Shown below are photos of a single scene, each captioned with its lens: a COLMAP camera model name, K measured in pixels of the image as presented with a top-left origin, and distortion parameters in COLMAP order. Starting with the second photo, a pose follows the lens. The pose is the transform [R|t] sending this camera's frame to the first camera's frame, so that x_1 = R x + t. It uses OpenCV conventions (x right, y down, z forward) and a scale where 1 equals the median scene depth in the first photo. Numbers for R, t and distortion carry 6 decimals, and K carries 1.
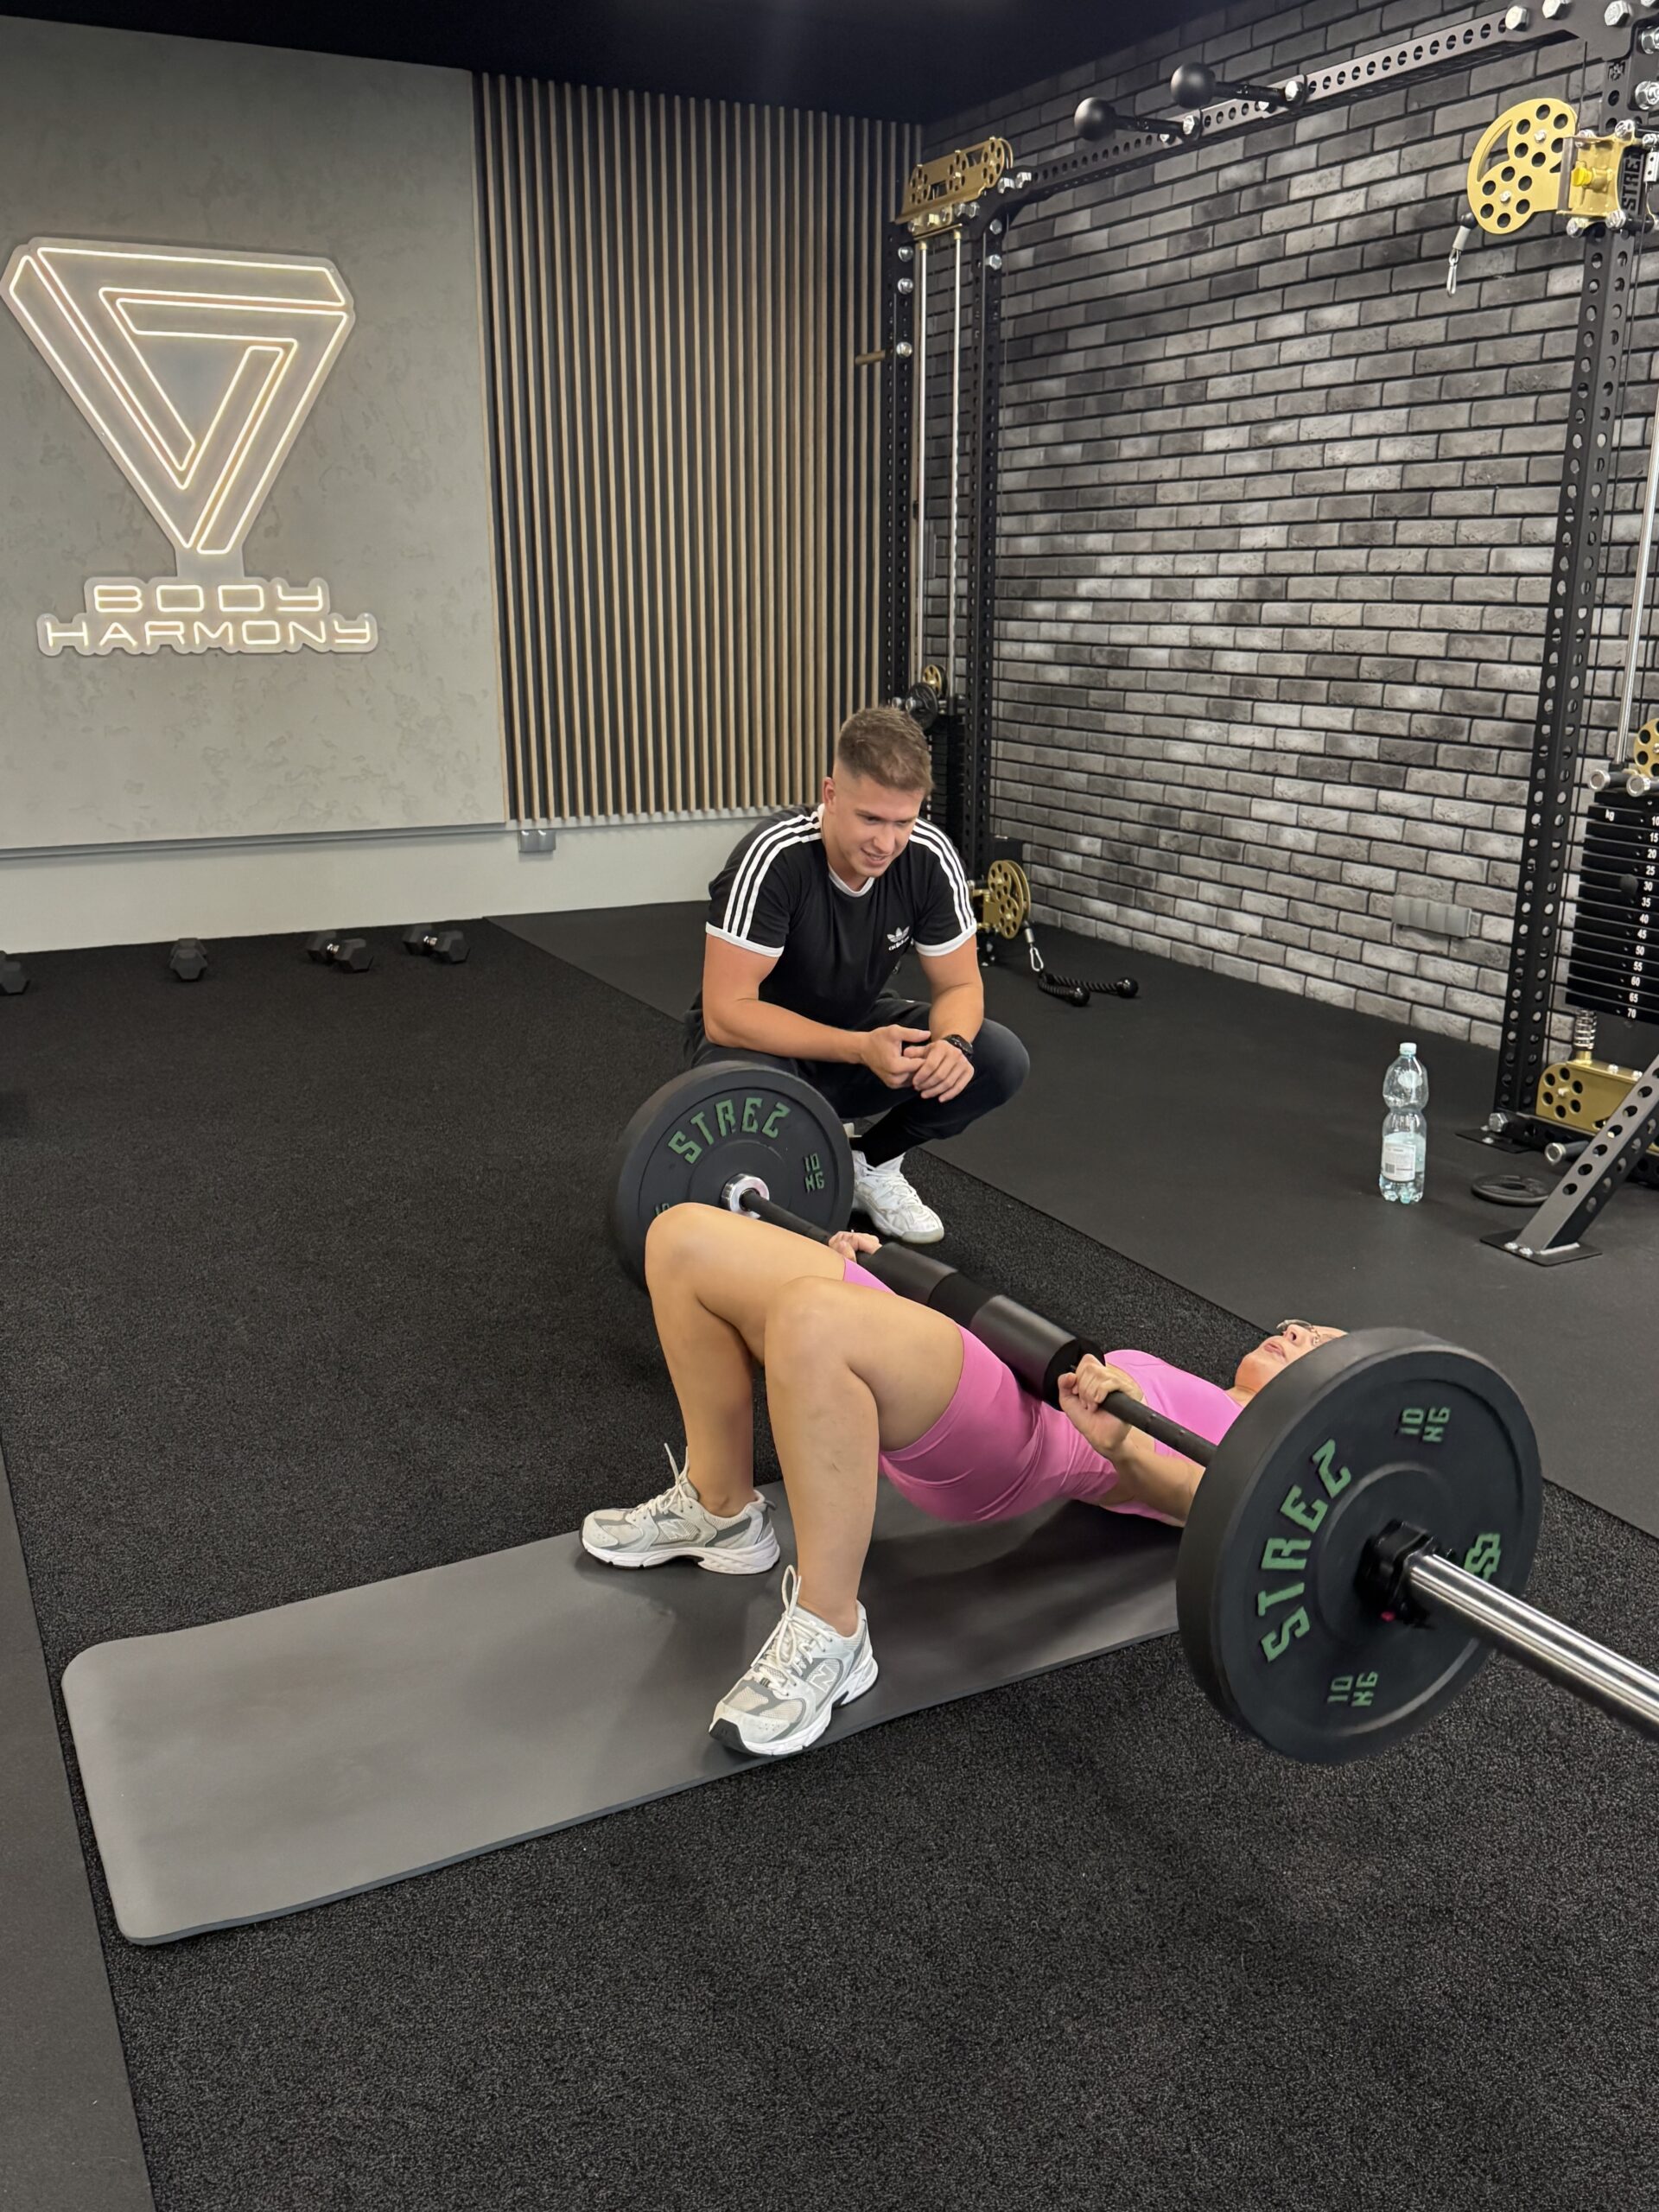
lens RADIAL K [[1905.7, 0, 824.6], [0, 1905.7, 1129.8], [0, 0, 1]] dist [0.077653, -0.131603]
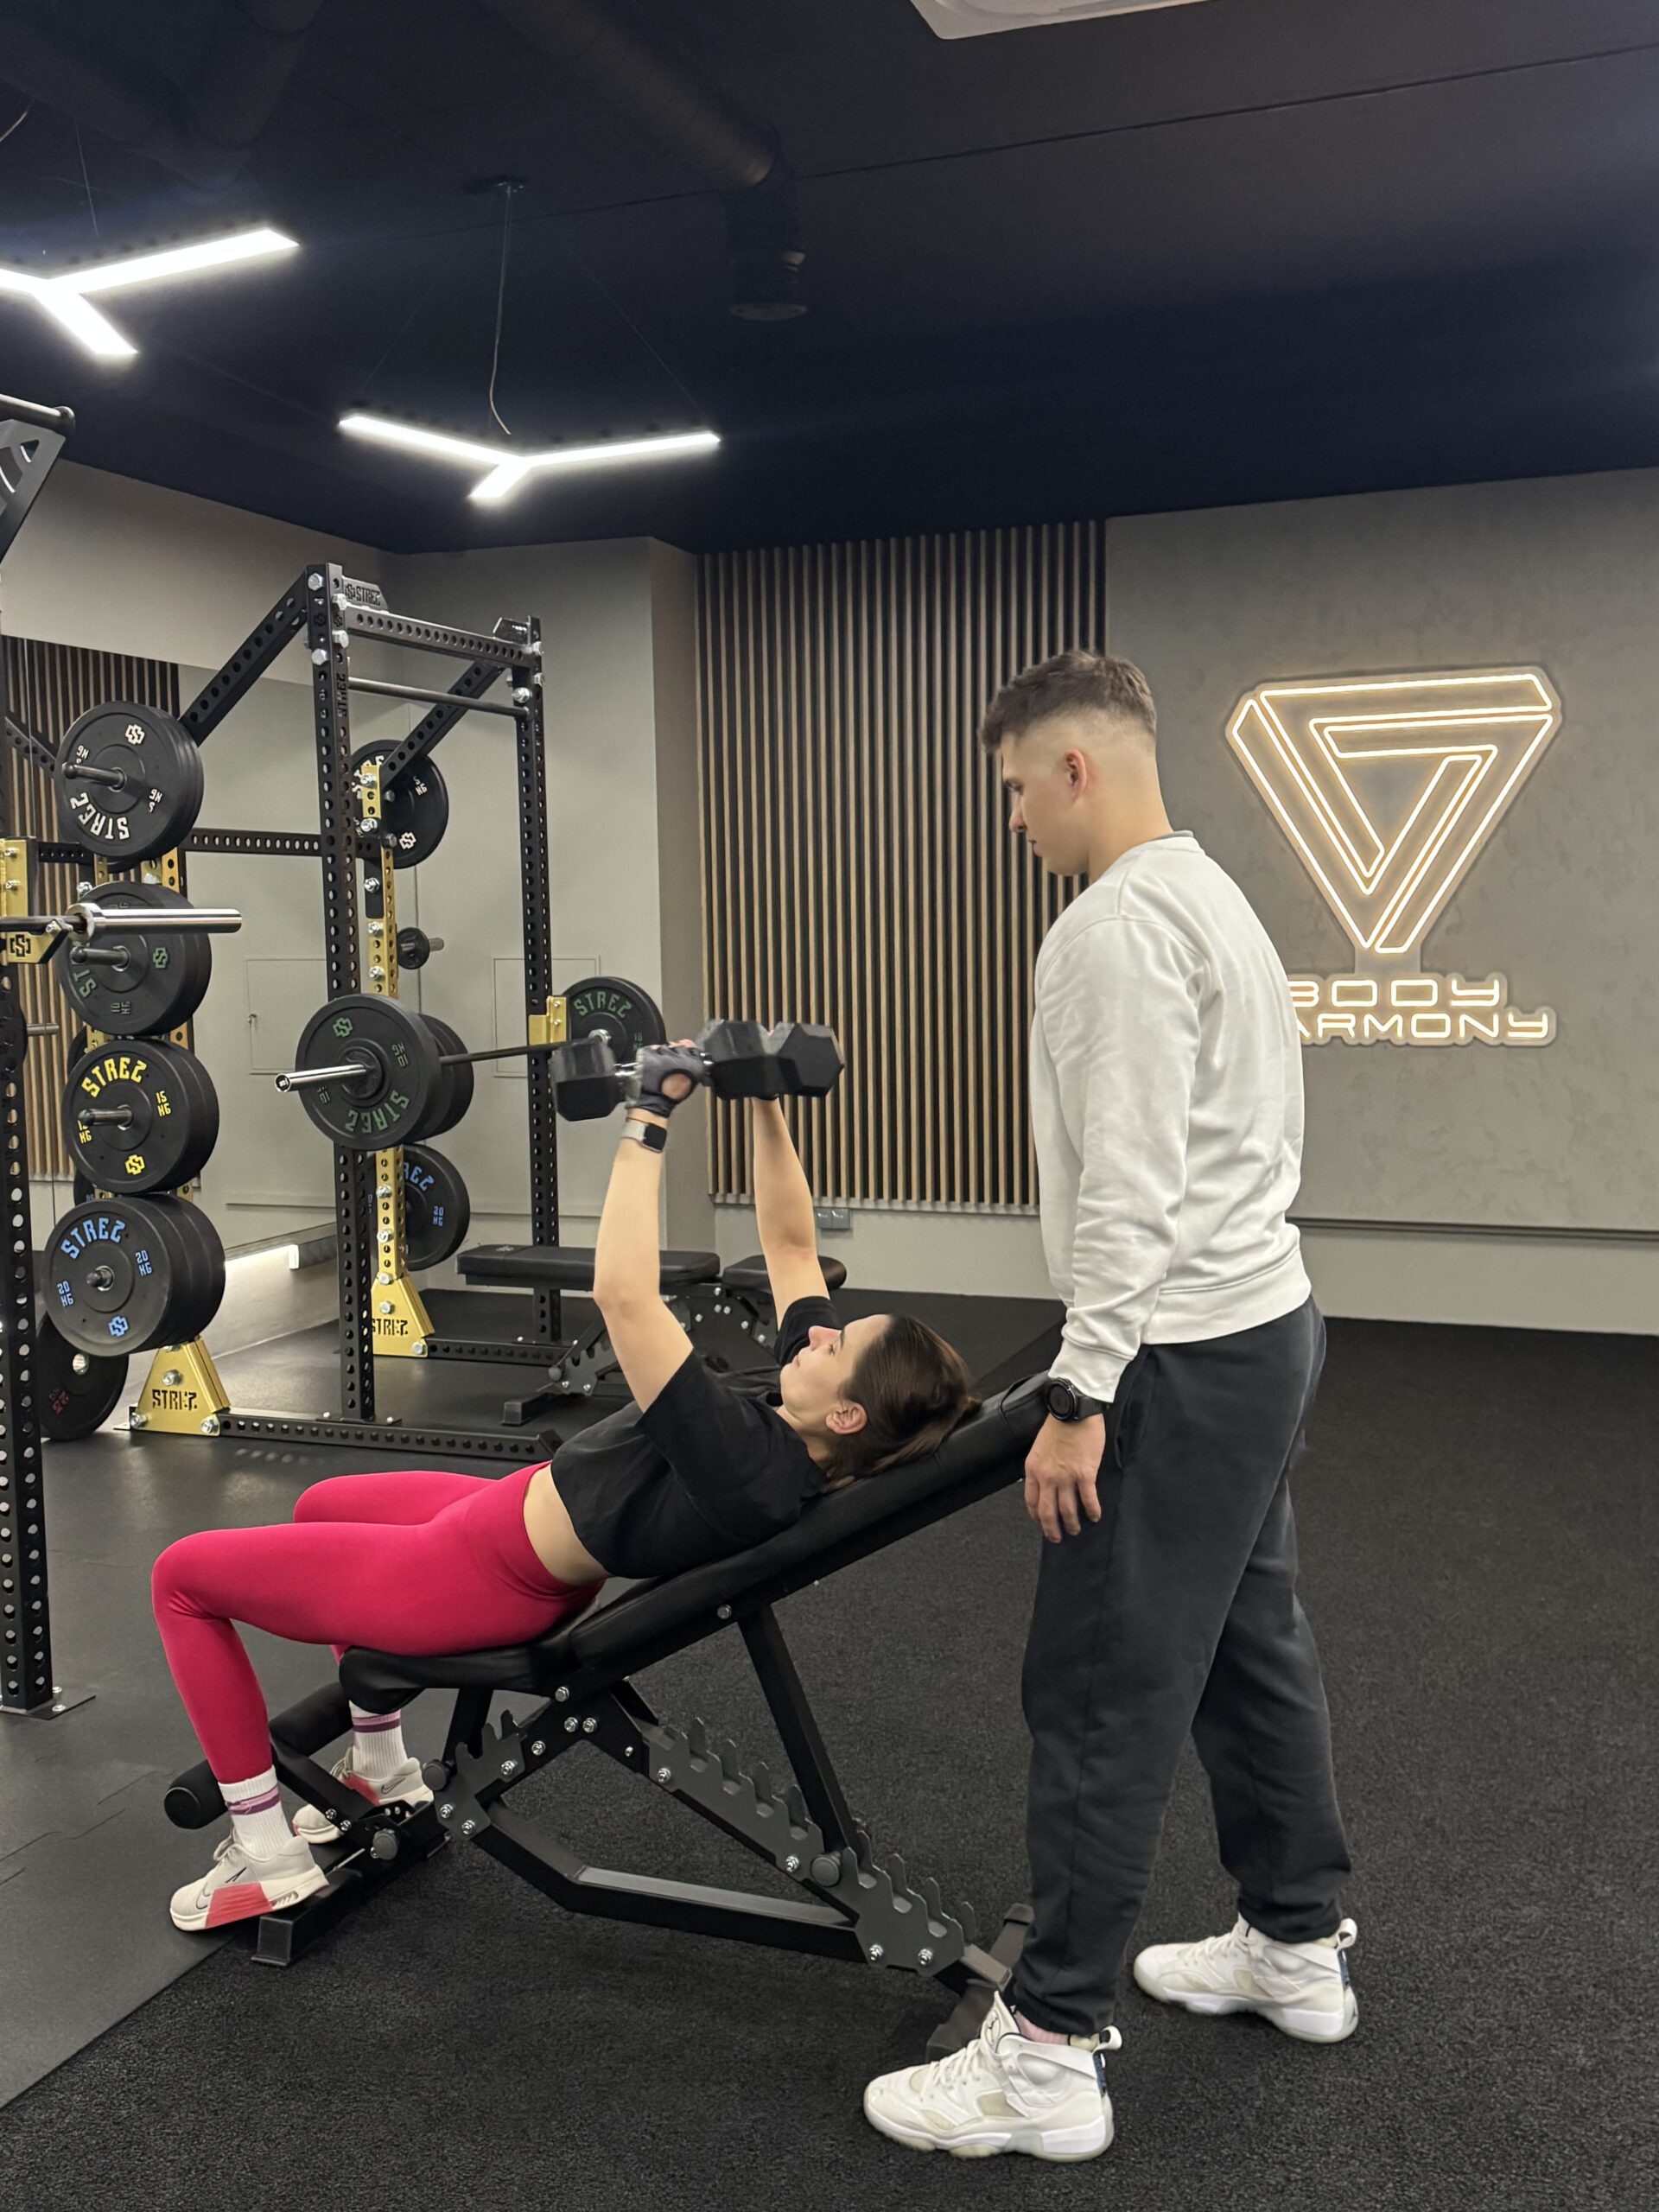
lens RADIAL K [[2130.2, 0, 817.5], [0, 2130.2, 1113.4], [0, 0, 1]] dist [0.093871, 0.000000]
pose [[0.670400, 0.057345, -0.739781, 0.341377], [-0.189999, 0.977036, -0.096444, -0.045706], [0.717262, 0.205213, 0.665900, 0.029941]]
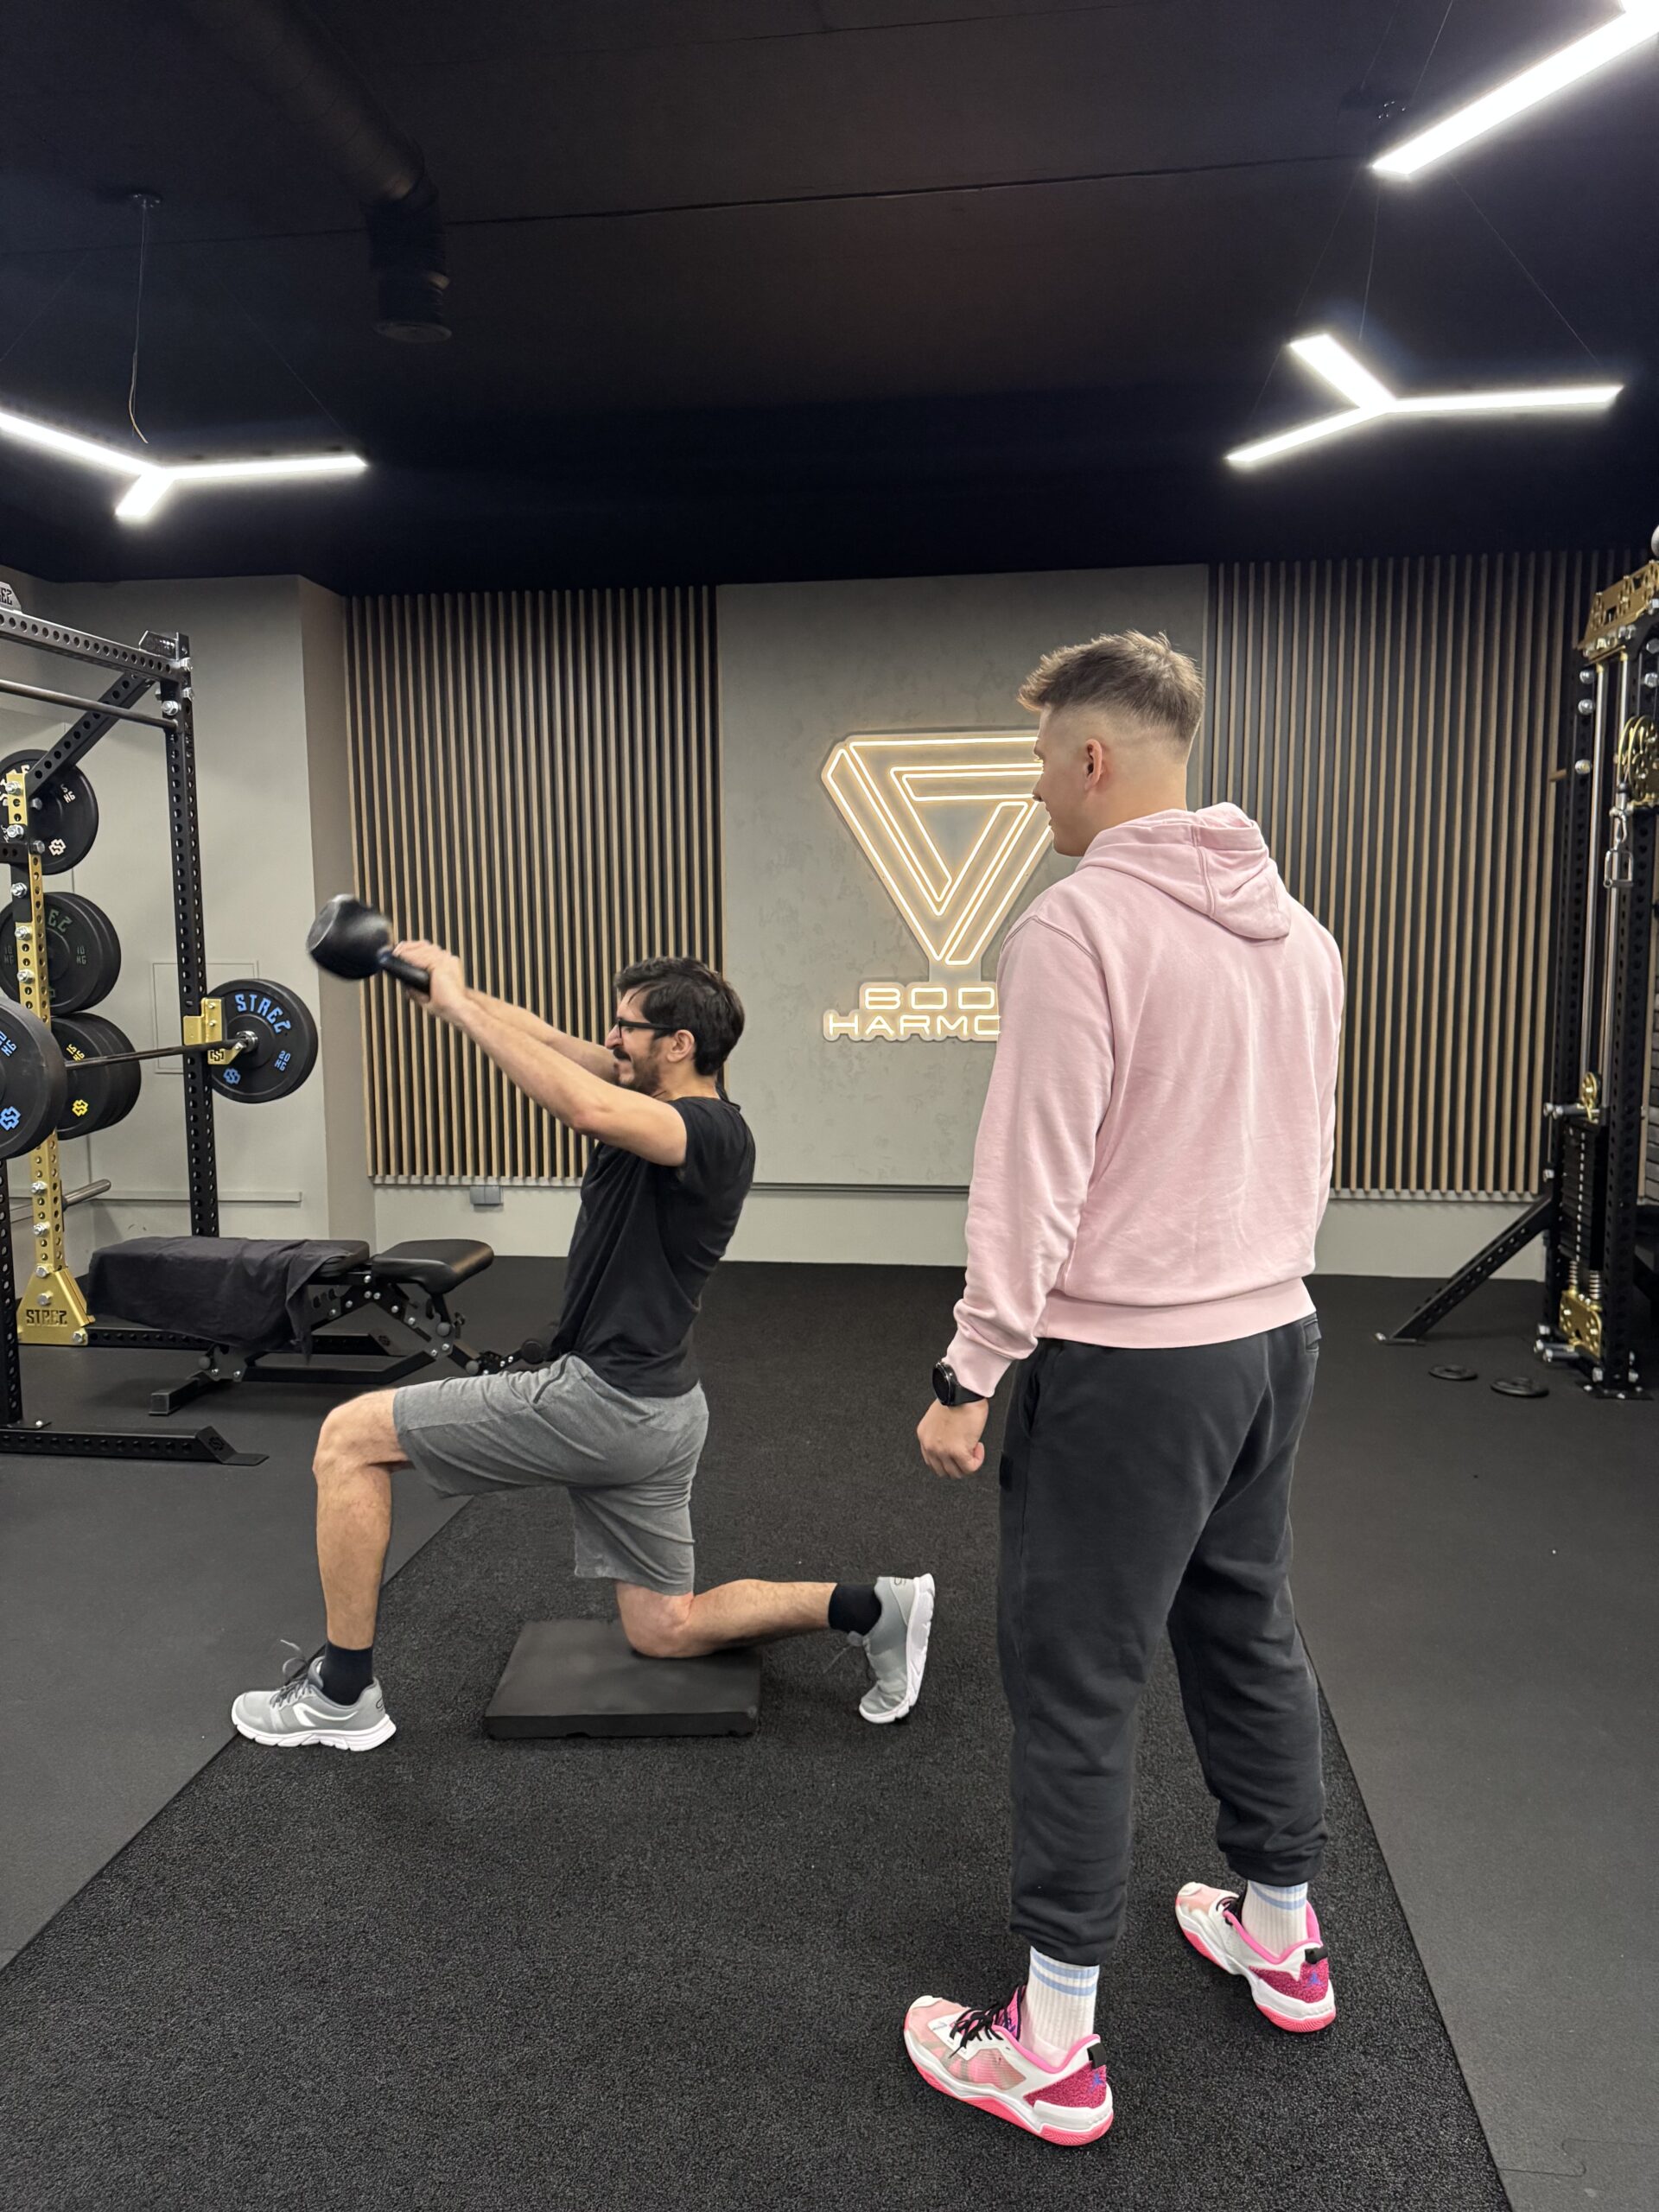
lens RADIAL K [[1564.0, 0, 824.9], [0, 1564.0, 1104.6], [0, 0, 1]] dist [0.101018, -0.096687]
pose [[0.823236, 0.056060, -0.564925, 0.195022], [-0.151102, 0.980854, -0.122858, -0.073364], [0.547221, 0.186503, 0.815945, 0.144017]]
